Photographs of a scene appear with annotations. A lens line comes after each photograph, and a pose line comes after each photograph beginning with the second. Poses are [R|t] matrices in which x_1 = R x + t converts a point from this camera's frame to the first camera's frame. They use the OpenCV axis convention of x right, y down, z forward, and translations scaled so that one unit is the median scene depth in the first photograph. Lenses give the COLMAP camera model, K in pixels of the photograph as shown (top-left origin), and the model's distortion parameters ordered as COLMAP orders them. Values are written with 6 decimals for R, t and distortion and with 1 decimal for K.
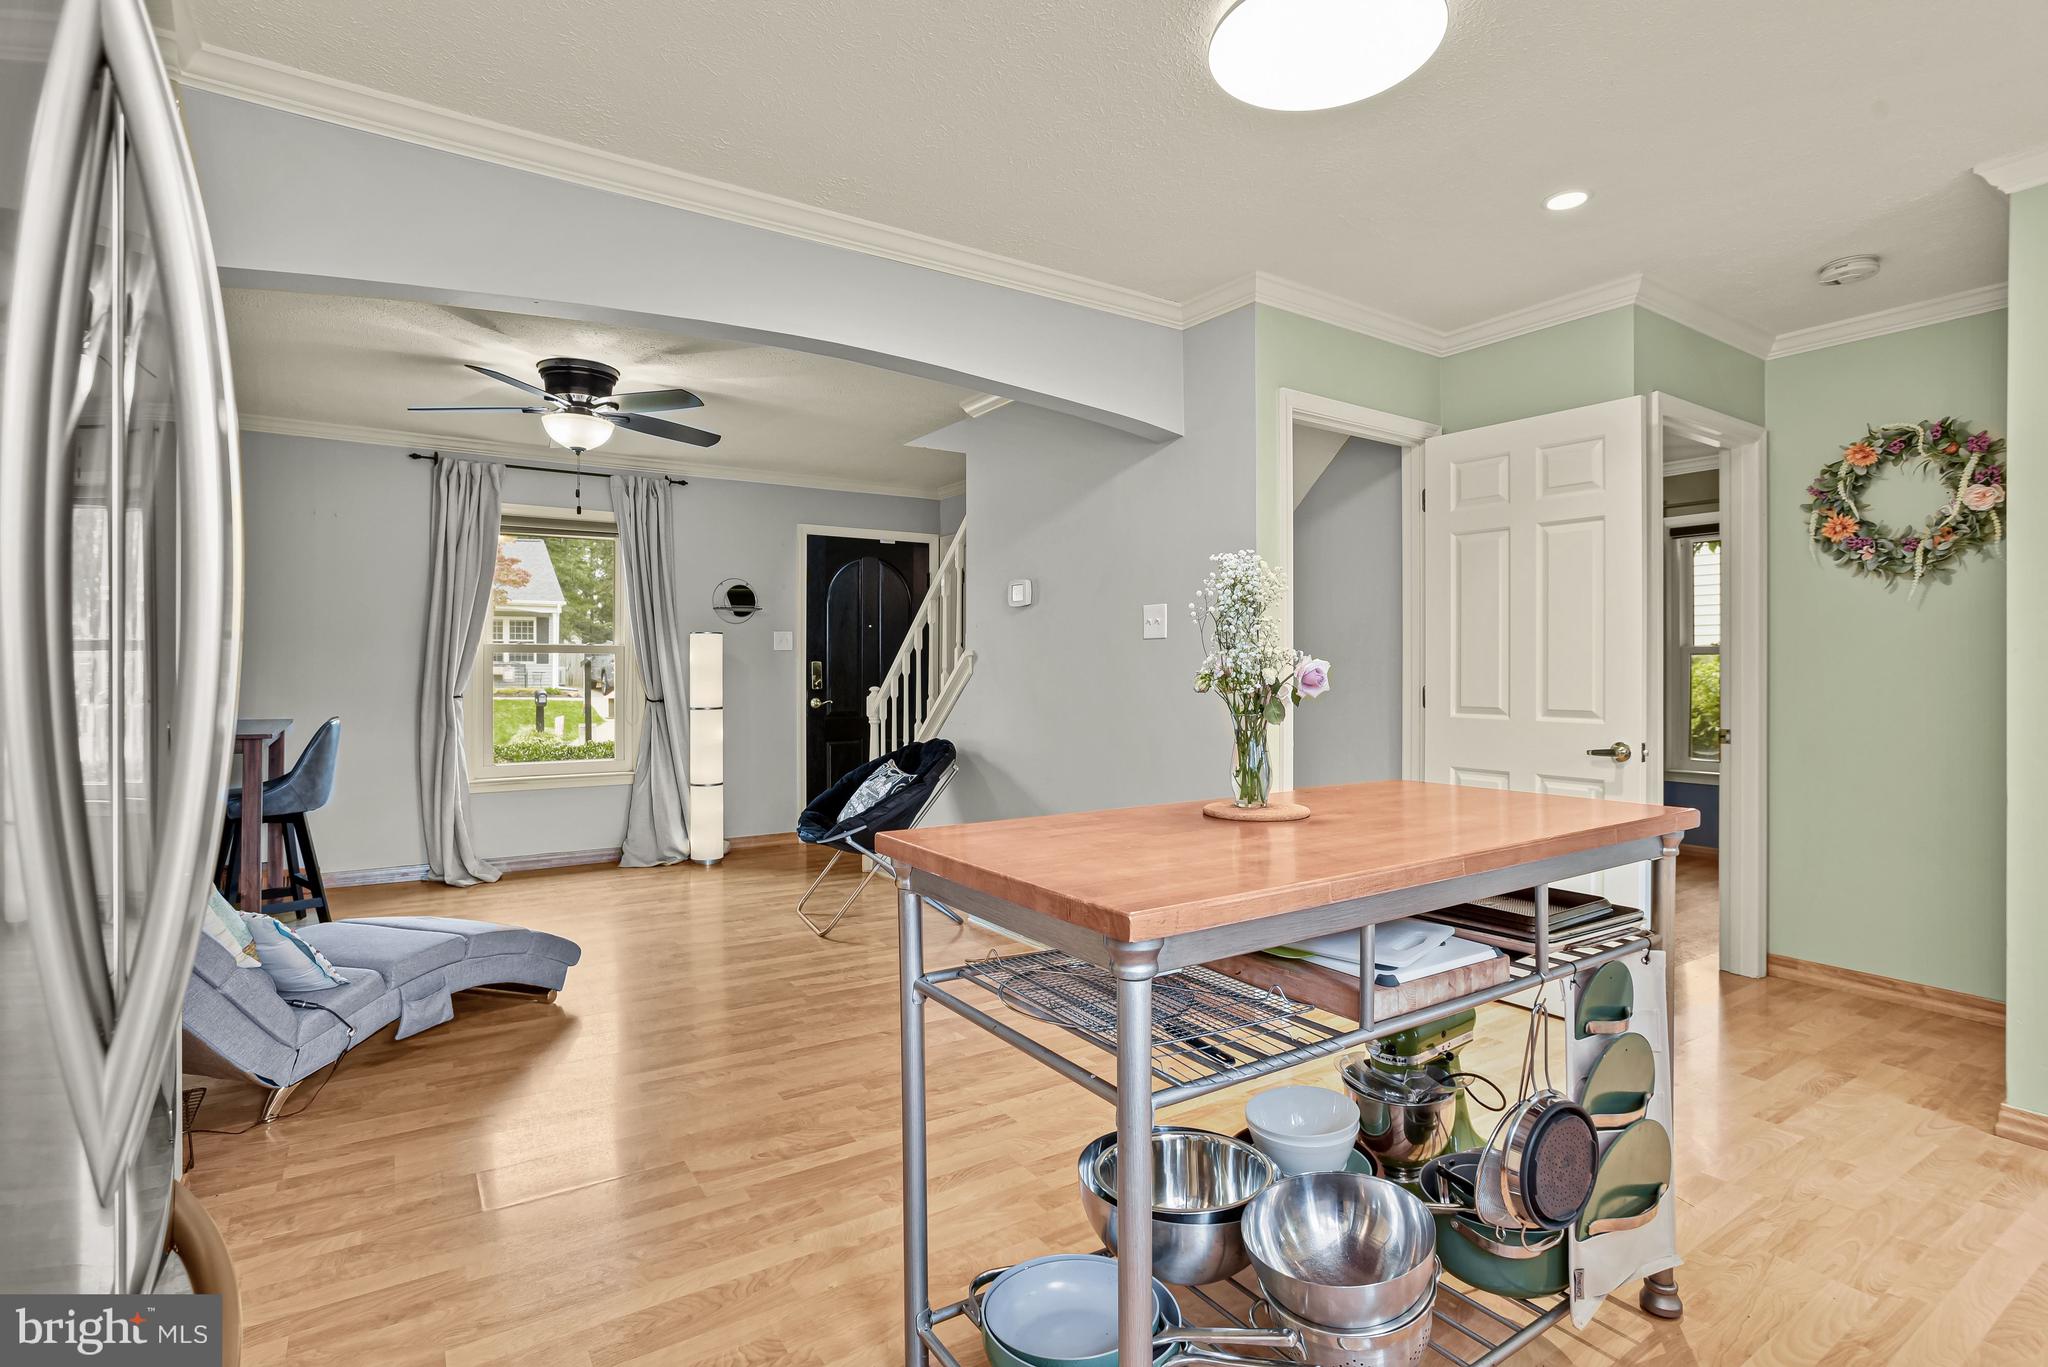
lens RADIAL K [[971.7, 0, 1024.0], [0, 971.7, 683.5], [0, 0, 1]] dist [-0.035070, 0.016322]
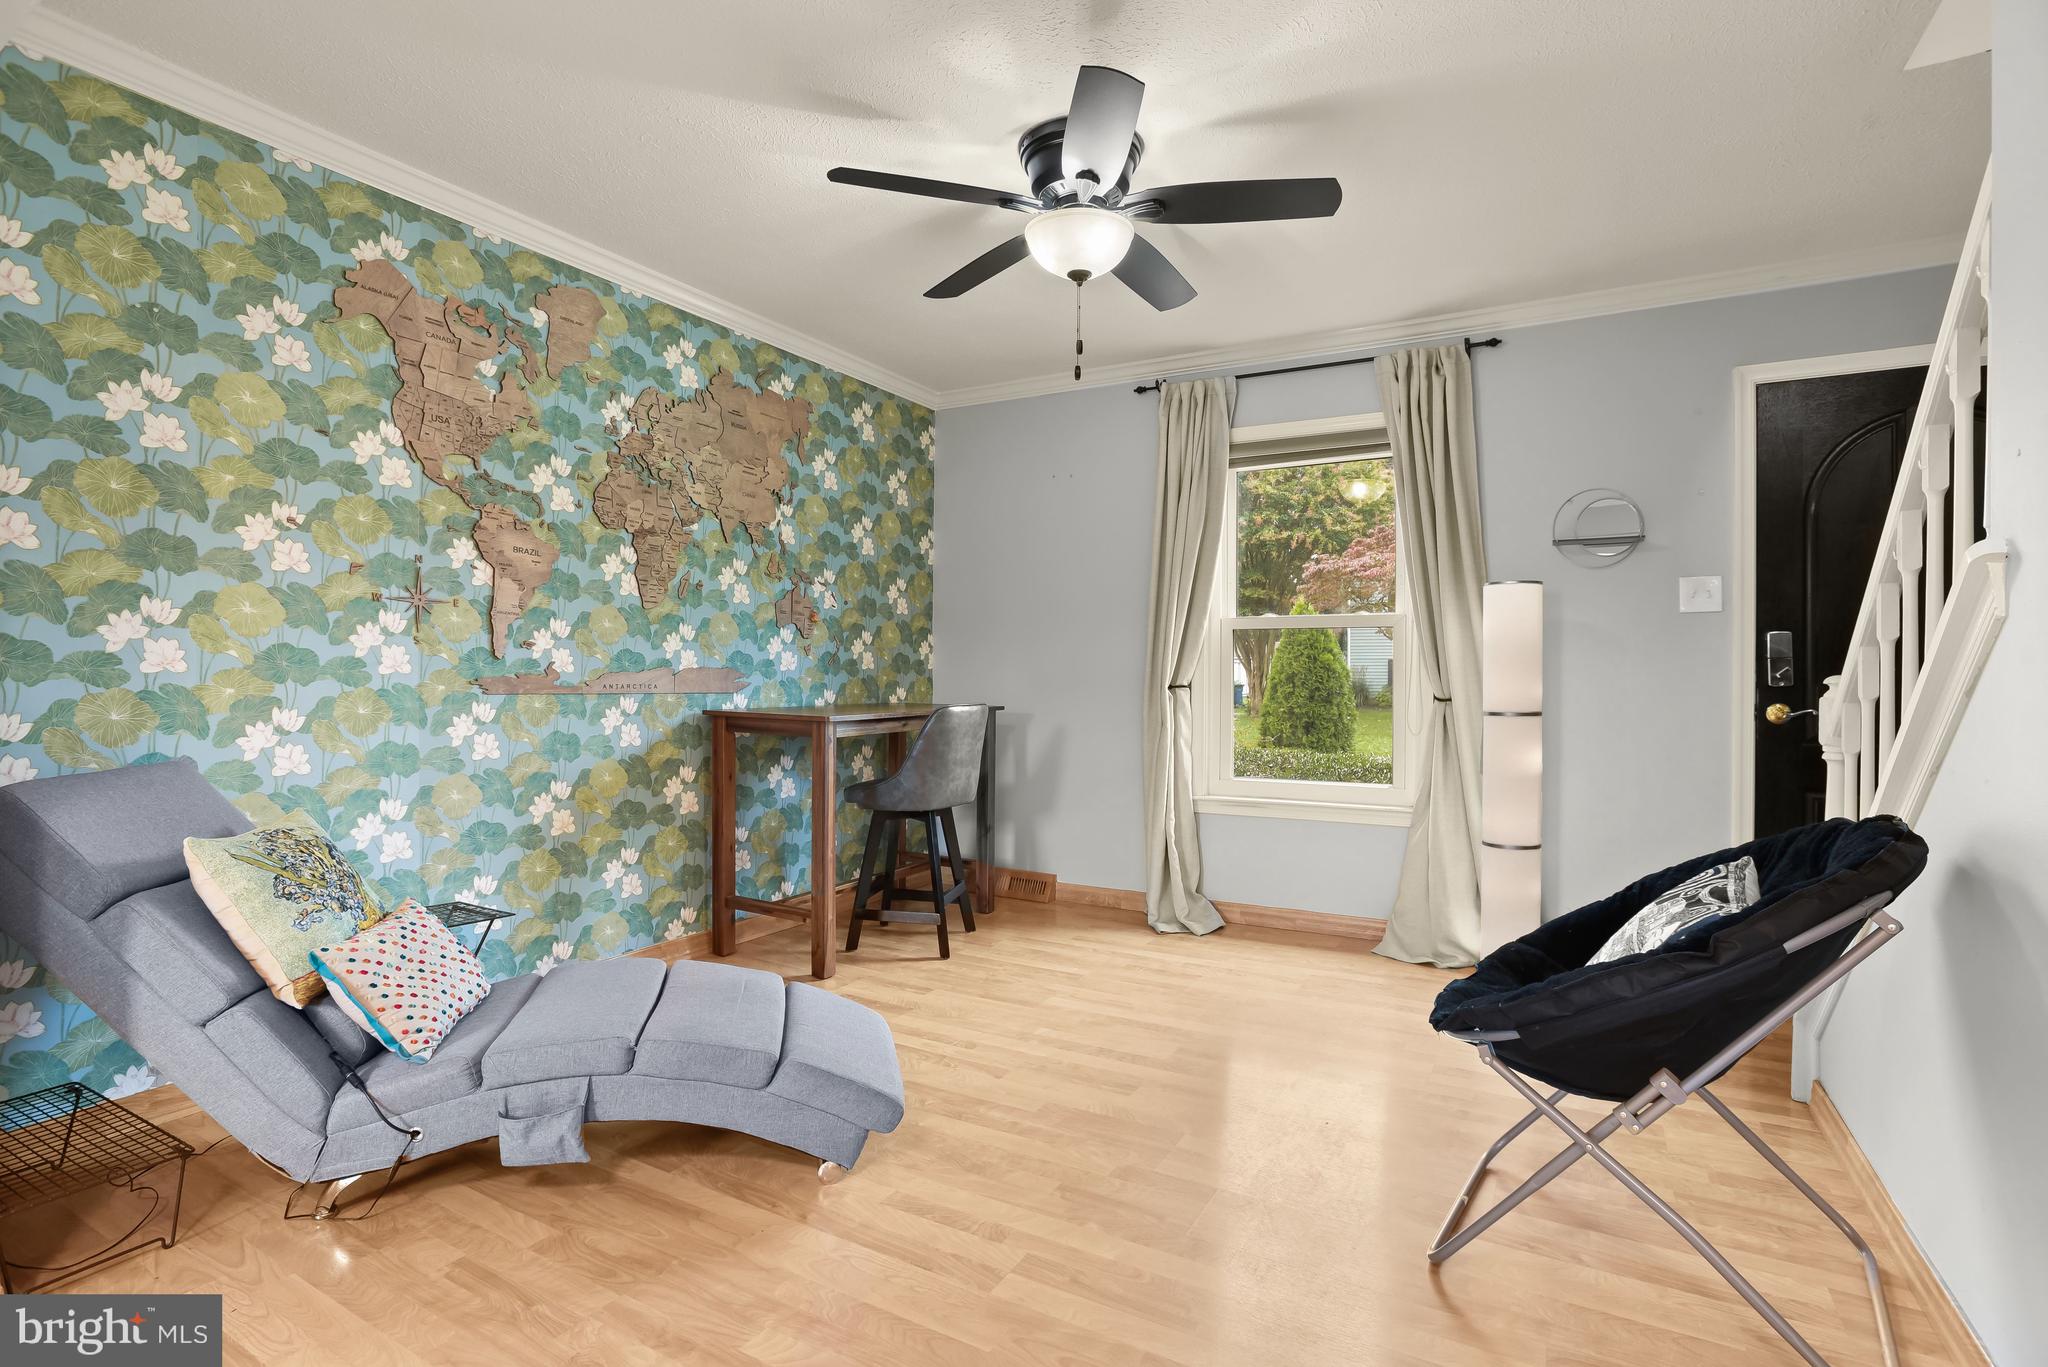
lens RADIAL K [[1006.2, 0, 1045.2], [0, 1006.2, 644.0], [0, 0, 1]] dist [-0.057272, 0.033190]
pose [[0.455822, -0.007782, -0.890037, 0.143927], [-0.021924, 0.999560, -0.019967, 0.000313], [0.889801, 0.028615, 0.455451, 0.902632]]
